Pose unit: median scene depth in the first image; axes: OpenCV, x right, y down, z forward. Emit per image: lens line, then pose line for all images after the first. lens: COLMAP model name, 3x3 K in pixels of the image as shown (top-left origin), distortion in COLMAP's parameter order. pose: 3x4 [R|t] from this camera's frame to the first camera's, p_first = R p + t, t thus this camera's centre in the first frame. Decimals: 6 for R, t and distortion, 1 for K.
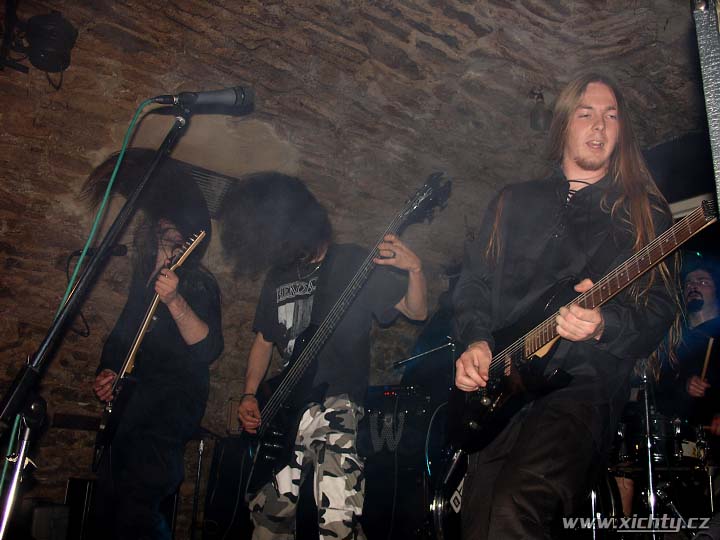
lens RADIAL K [[708.5, 0, 360.1], [0, 708.5, 278.9], [0, 0, 1]] dist [-0.198128, 0.211435]
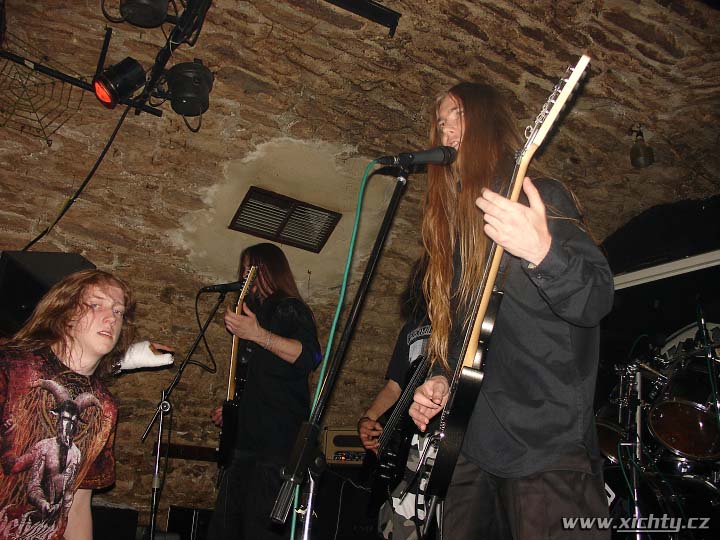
lens RADIAL K [[708.5, 0, 360.1], [0, 708.5, 278.9], [0, 0, 1]] dist [-0.198128, 0.211435]
pose [[0.998947, -0.000774, -0.045881, -0.118714], [-0.000592, 0.999557, -0.029752, -0.020665], [0.045884, 0.029748, 0.998504, -0.028689]]
